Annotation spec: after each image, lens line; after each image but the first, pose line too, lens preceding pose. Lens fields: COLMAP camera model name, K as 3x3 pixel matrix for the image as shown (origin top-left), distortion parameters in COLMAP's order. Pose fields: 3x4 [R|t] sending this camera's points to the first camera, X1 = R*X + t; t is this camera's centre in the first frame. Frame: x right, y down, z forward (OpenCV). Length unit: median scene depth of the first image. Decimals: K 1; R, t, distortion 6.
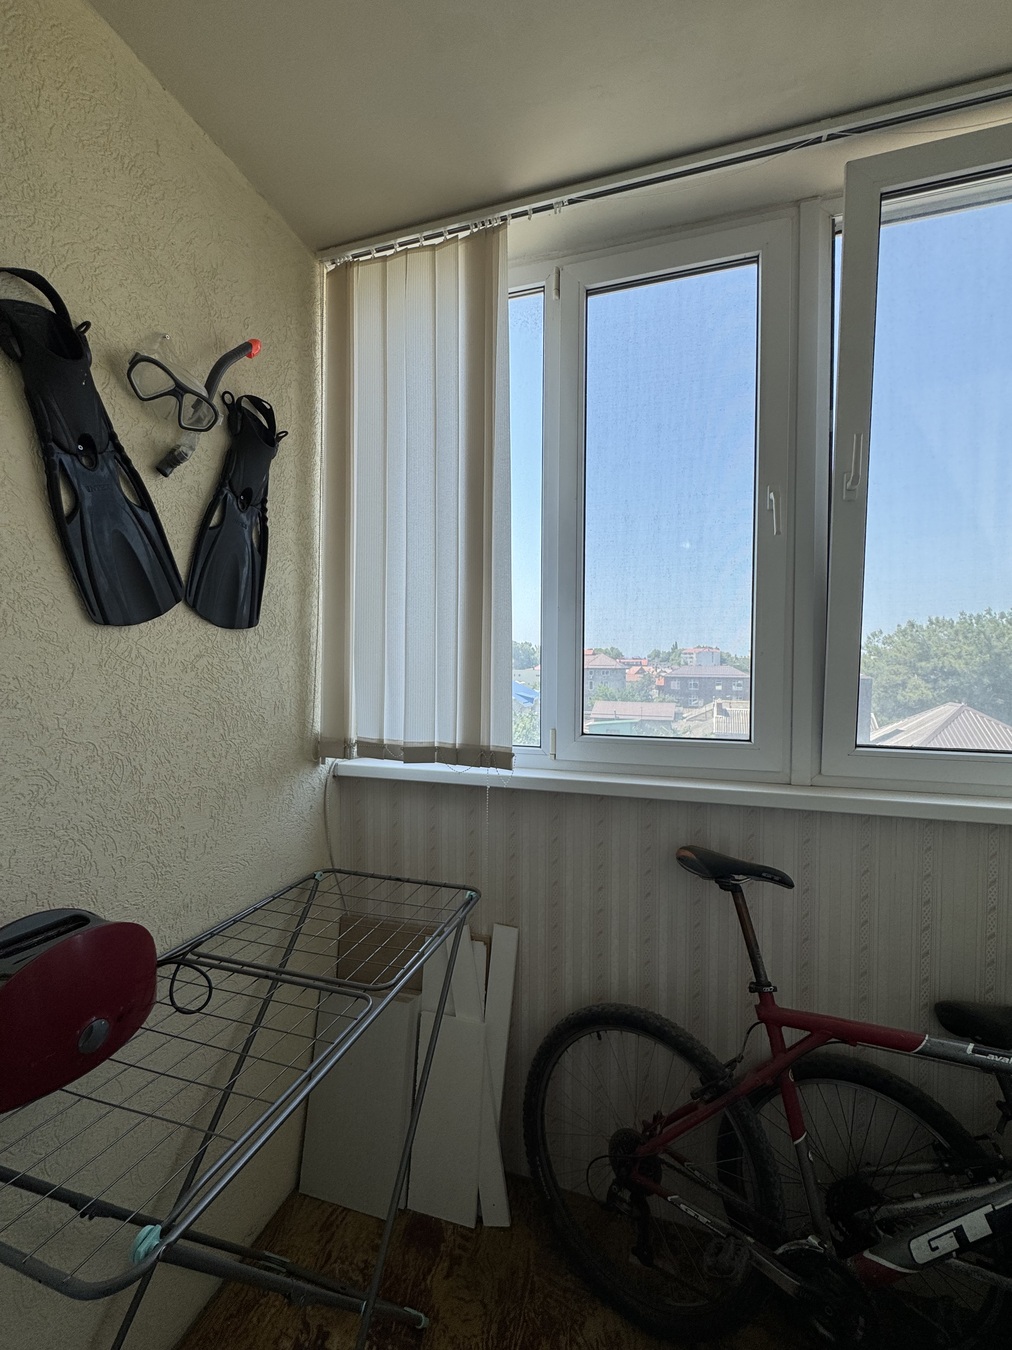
lens RADIAL K [[540.1, 0, 504.2], [0, 540.1, 675.0], [0, 0, 1]] dist [-0.003975, -0.000189]
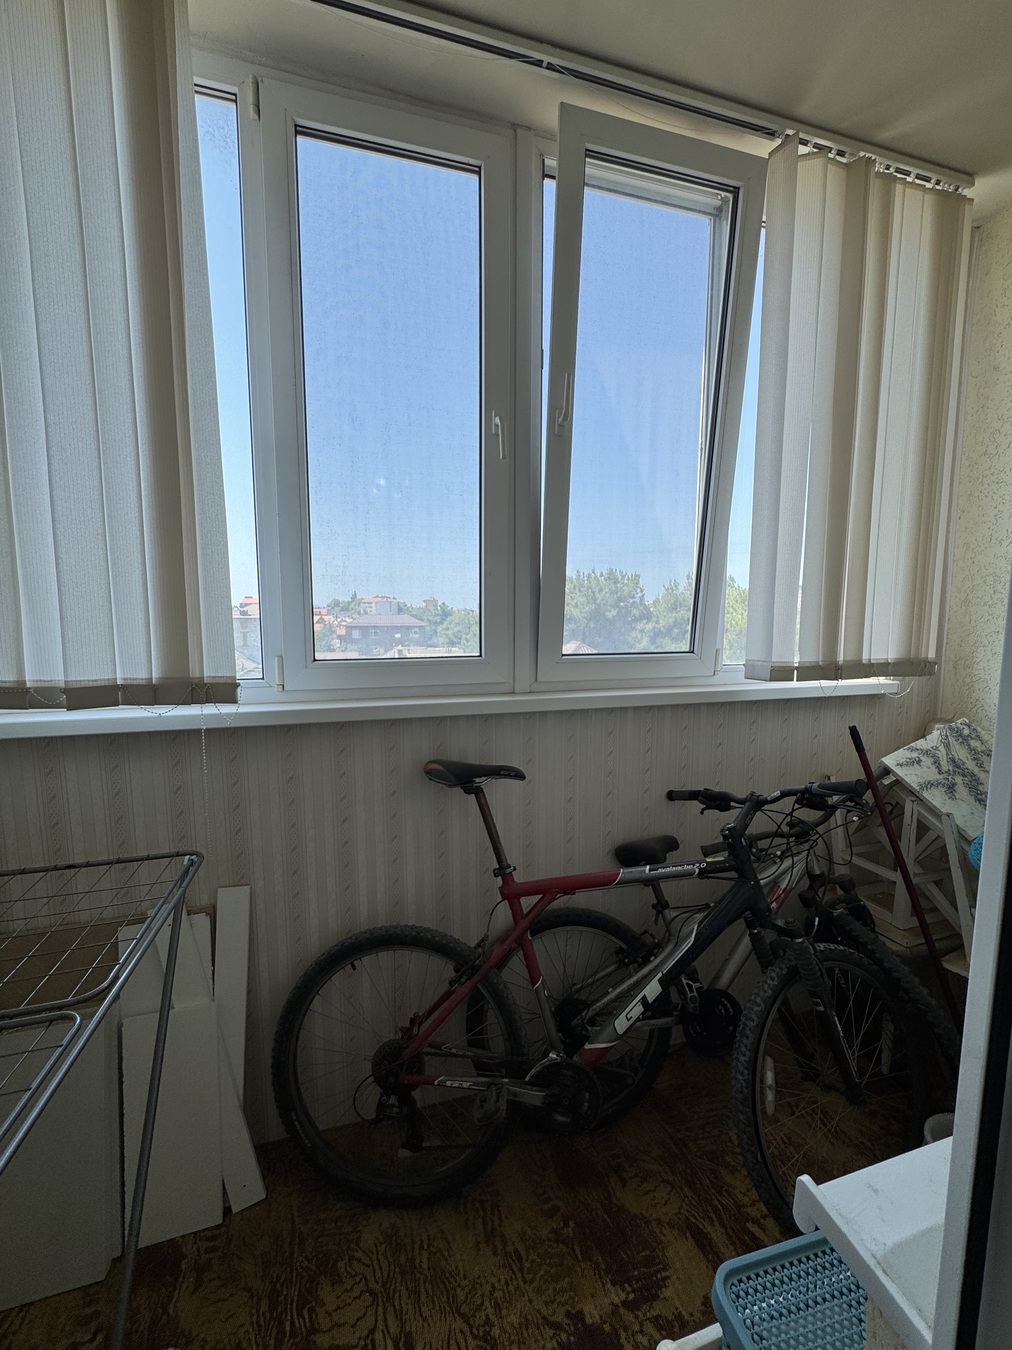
lens RADIAL K [[540.1, 0, 508.9], [0, 540.1, 675.5], [0, 0, 1]] dist [-0.003975, -0.000189]
pose [[0.835324, -0.065186, 0.545880, -0.089120], [0.013447, 0.995071, 0.098248, 0.058050], [-0.549593, -0.074729, 0.832083, 0.078375]]
